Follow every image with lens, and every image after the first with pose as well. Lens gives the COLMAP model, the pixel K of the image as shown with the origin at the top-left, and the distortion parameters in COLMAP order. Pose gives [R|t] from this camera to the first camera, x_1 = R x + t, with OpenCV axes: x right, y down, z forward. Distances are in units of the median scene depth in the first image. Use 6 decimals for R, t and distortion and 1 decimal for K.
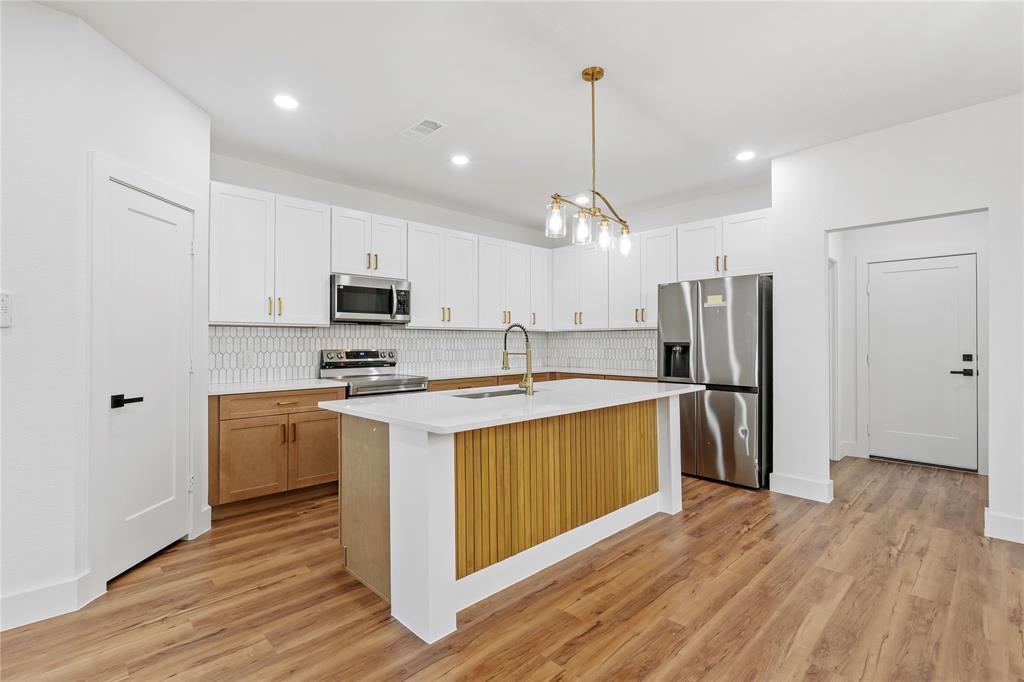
lens RADIAL K [[473.1, 0, 511.5], [0, 473.1, 336.9], [0, 0, 1]] dist [0.003219, -0.000533]
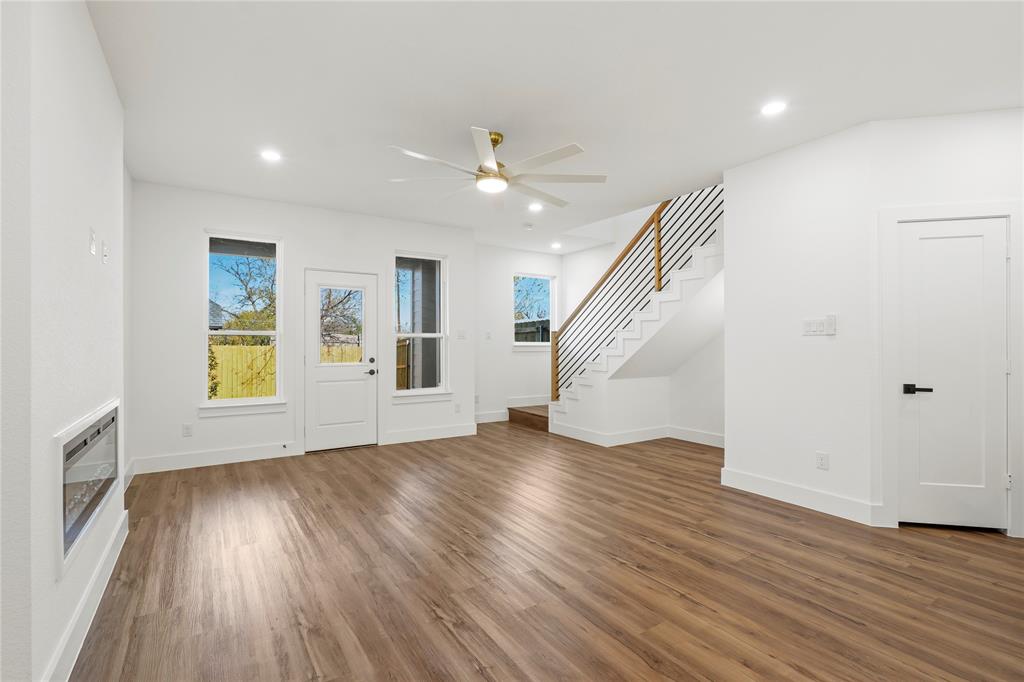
lens RADIAL K [[473.1, 0, 504.4], [0, 473.1, 343.5], [0, 0, 1]] dist [0.003219, -0.000533]
pose [[-0.198252, 0.003494, -0.980145, 0.549956], [0.007683, 0.999968, 0.002011, -0.000556], [0.980121, -0.007132, -0.198273, 0.133062]]
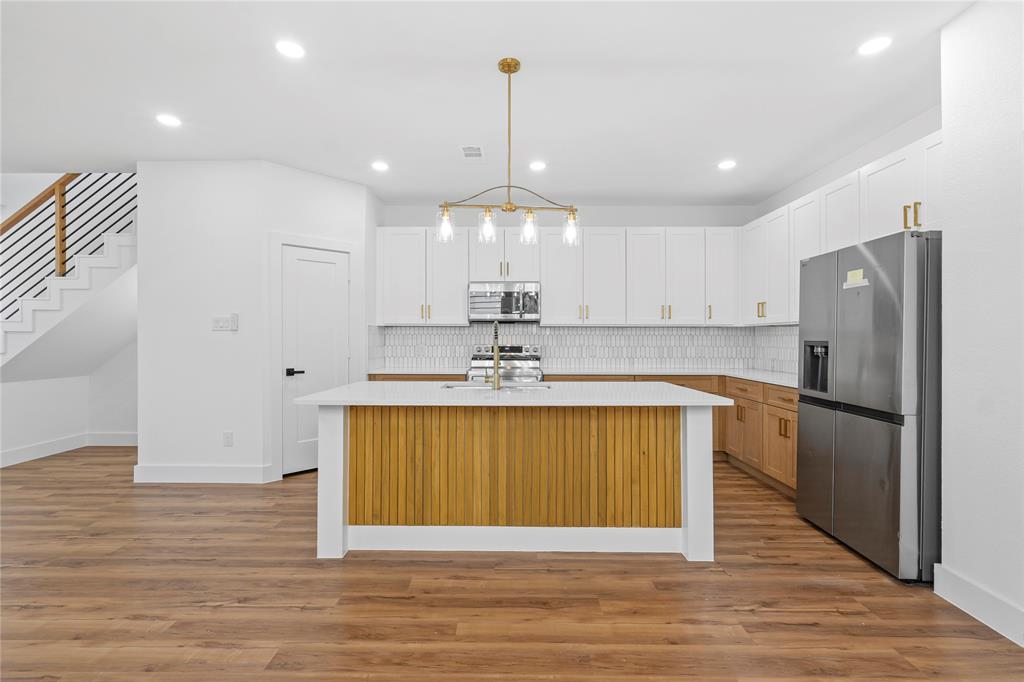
lens RADIAL K [[473.1, 0, 510.3], [0, 473.1, 338.6], [0, 0, 1]] dist [0.003219, -0.000533]
pose [[0.711508, 0.005289, -0.702658, 0.777720], [0.003404, 0.999934, 0.010973, -0.002429], [0.702670, -0.010199, 0.711443, 0.273869]]
